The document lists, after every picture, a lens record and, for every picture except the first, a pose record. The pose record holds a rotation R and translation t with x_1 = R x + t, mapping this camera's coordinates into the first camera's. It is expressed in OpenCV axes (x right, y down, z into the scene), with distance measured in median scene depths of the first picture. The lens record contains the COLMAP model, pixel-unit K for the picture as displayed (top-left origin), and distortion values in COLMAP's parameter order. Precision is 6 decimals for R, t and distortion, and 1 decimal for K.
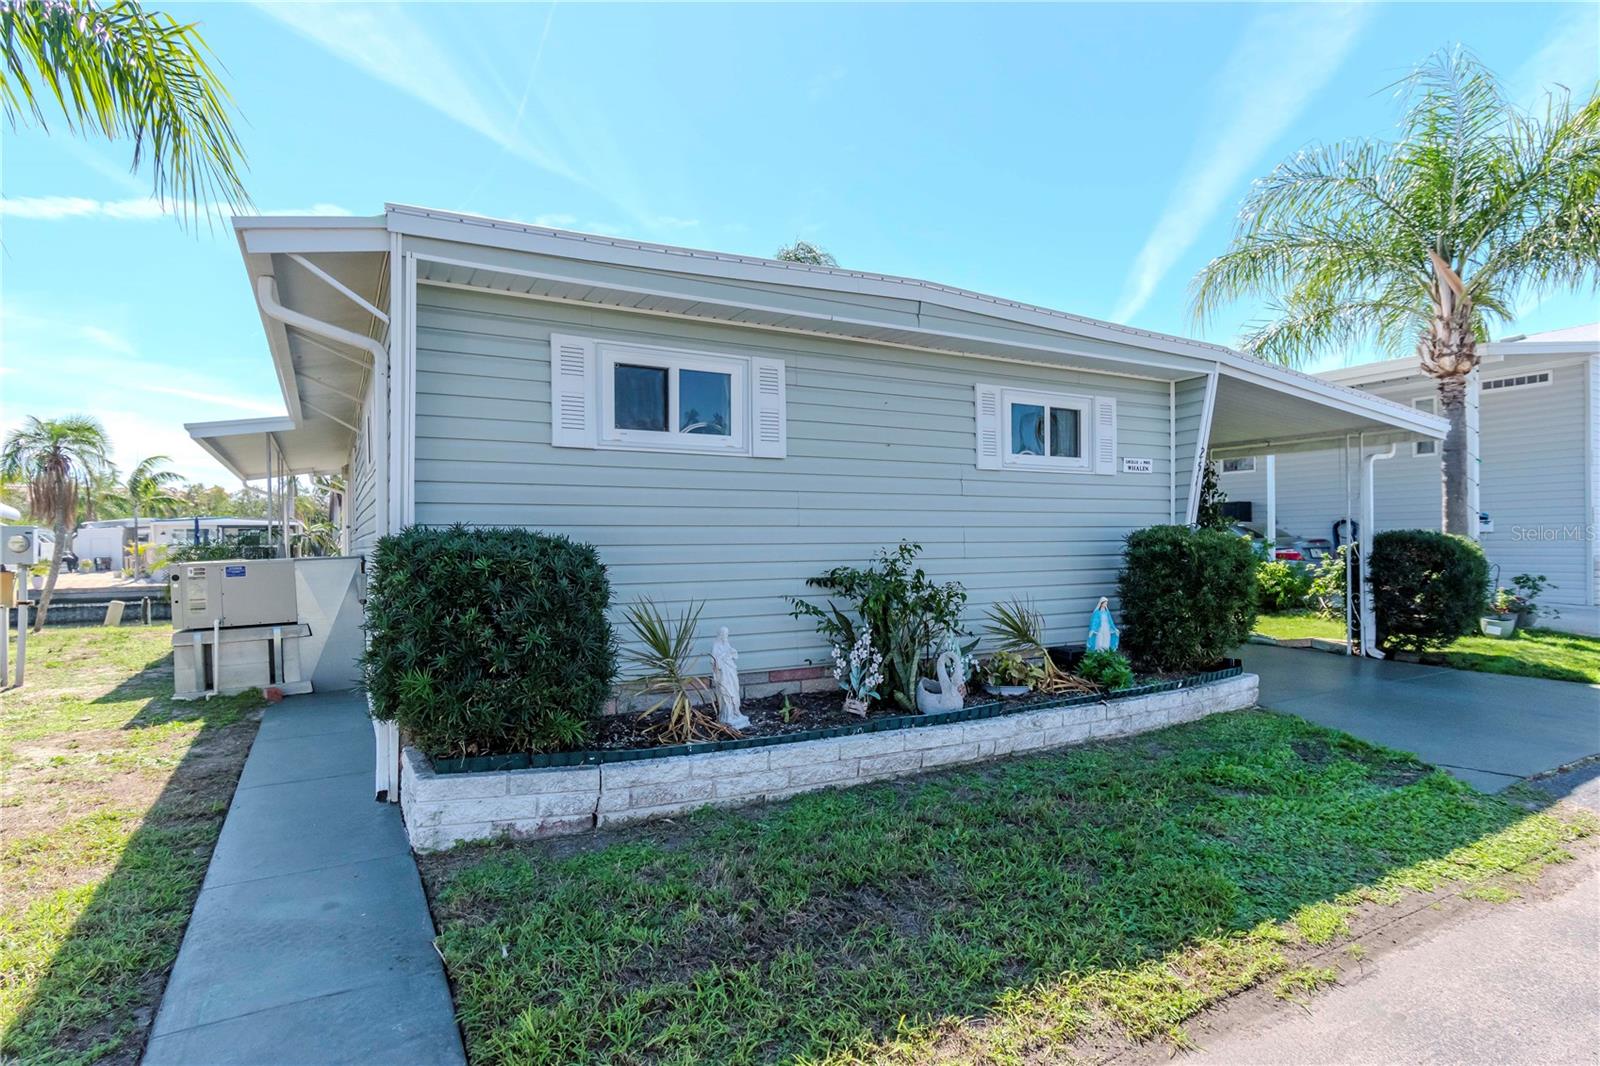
lens RADIAL K [[851.3, 0, 798.7], [0, 851.3, 517.3], [0, 0, 1]] dist [-0.001161, 0.000131]
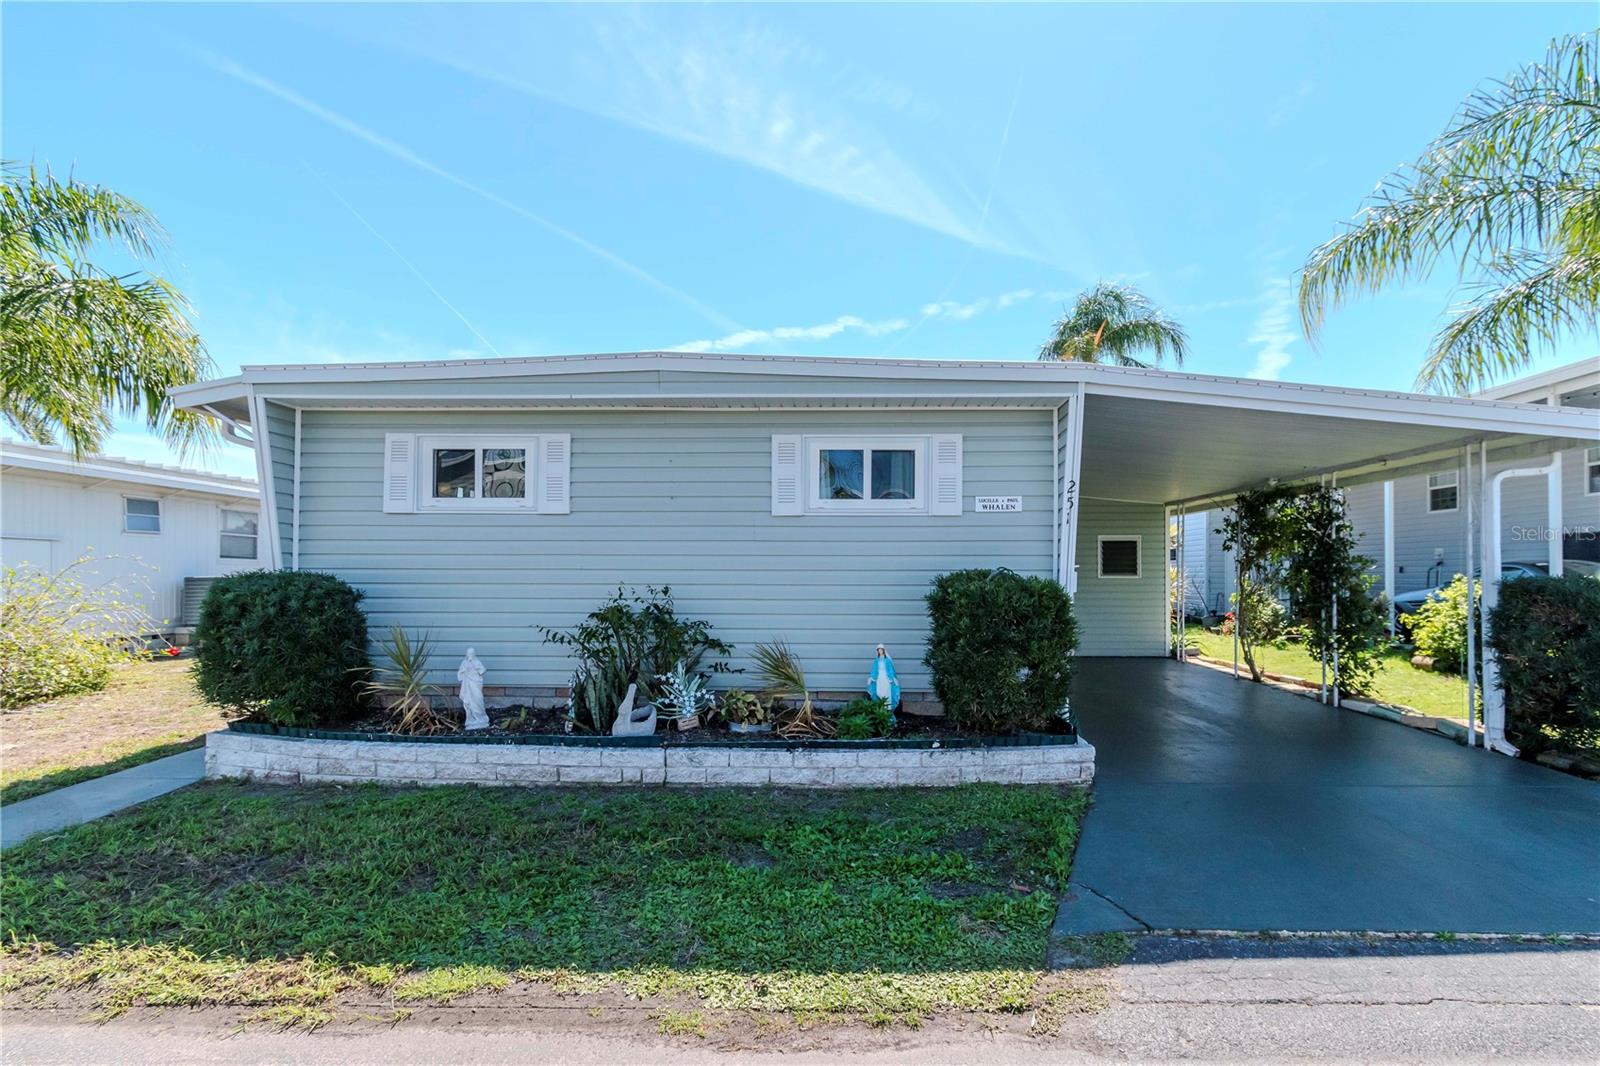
lens RADIAL K [[735.7, 0, 809.4], [0, 735.7, 535.2], [0, 0, 1]] dist [0.002577, -0.000631]
pose [[0.857701, -0.014903, -0.513933, 0.825390], [0.005208, 0.999780, -0.020300, -0.015376], [0.514123, 0.014735, 0.857590, 0.272389]]
